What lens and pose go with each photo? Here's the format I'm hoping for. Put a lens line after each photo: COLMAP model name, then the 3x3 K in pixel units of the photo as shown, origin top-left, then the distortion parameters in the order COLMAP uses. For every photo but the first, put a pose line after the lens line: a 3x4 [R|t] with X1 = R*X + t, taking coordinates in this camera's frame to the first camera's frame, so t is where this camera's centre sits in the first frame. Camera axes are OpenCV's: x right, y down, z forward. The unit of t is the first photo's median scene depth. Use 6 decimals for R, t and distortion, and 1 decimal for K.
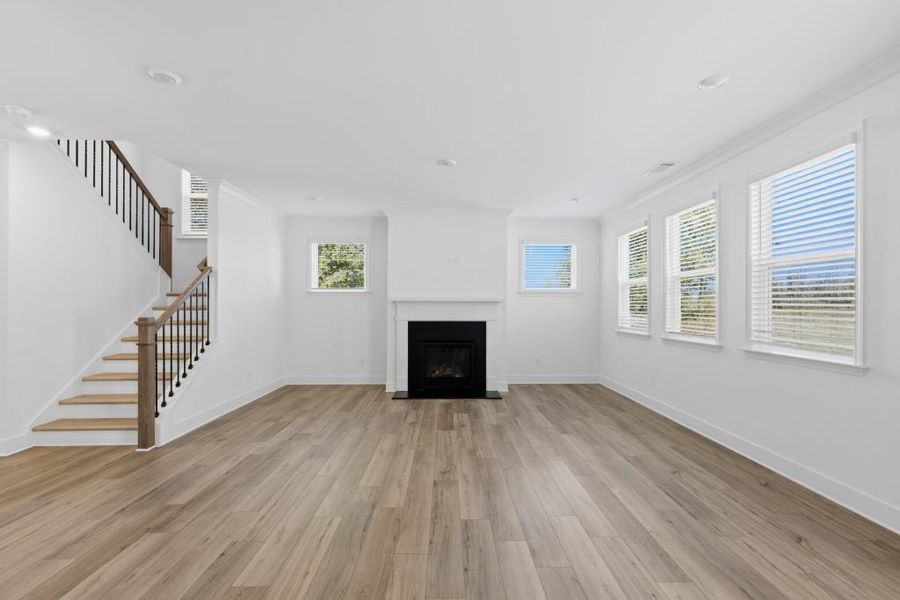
lens RADIAL K [[404.7, 0, 454.2], [0, 404.7, 304.0], [0, 0, 1]] dist [0.007458, -0.001974]
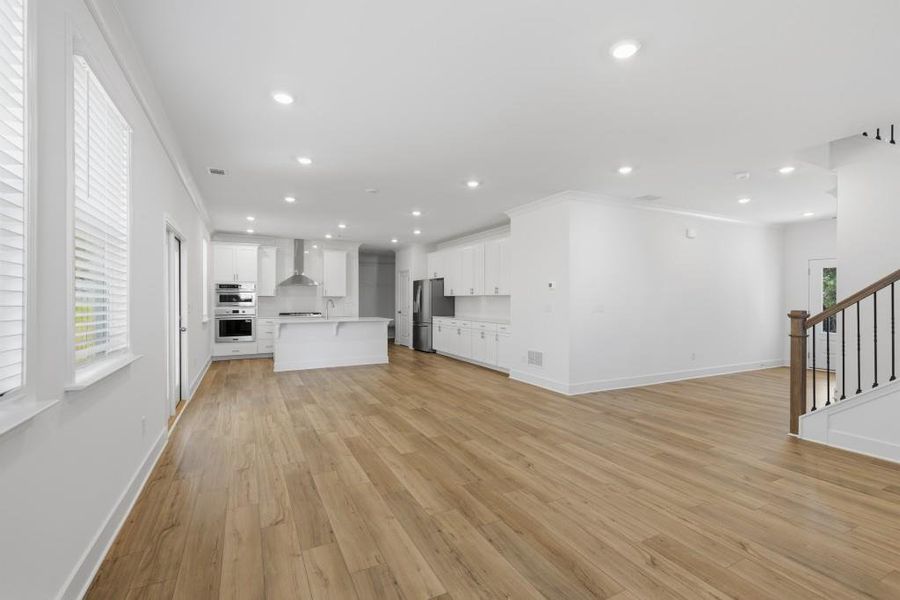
lens RADIAL K [[404.7, 0, 454.6], [0, 404.7, 301.9], [0, 0, 1]] dist [0.007458, -0.001974]
pose [[-0.897837, 0.000822, -0.440328, 0.531736], [0.000482, 0.999999, 0.000883, 0.010306], [0.440328, 0.000580, -0.897837, 1.657564]]
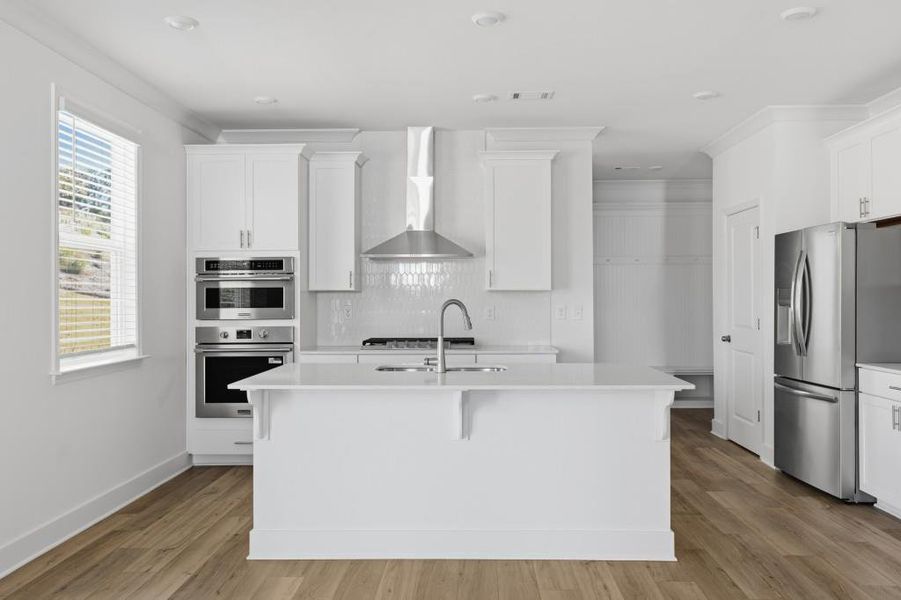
lens RADIAL K [[734.1, 0, 453.0], [0, 734.1, 302.7], [0, 0, 1]] dist [0.007782, -0.002123]
pose [[-0.999125, 0.000485, 0.041828, 0.105754], [0.000480, 1.000000, -0.000145, 0.003164], [-0.041828, -0.000125, -0.999125, 0.425807]]
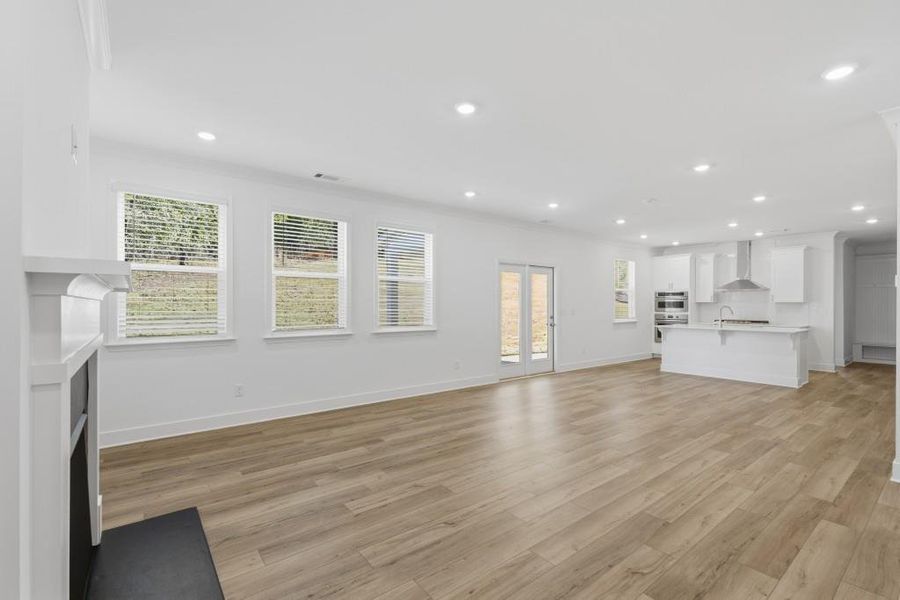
lens RADIAL K [[404.7, 0, 456.1], [0, 404.7, 304.6], [0, 0, 1]] dist [0.007458, -0.001974]
pose [[-0.608591, -0.002152, 0.793482, -0.686678], [-0.006642, 0.999975, -0.002383, 0.007175], [-0.793457, -0.006721, -0.608590, 1.713903]]
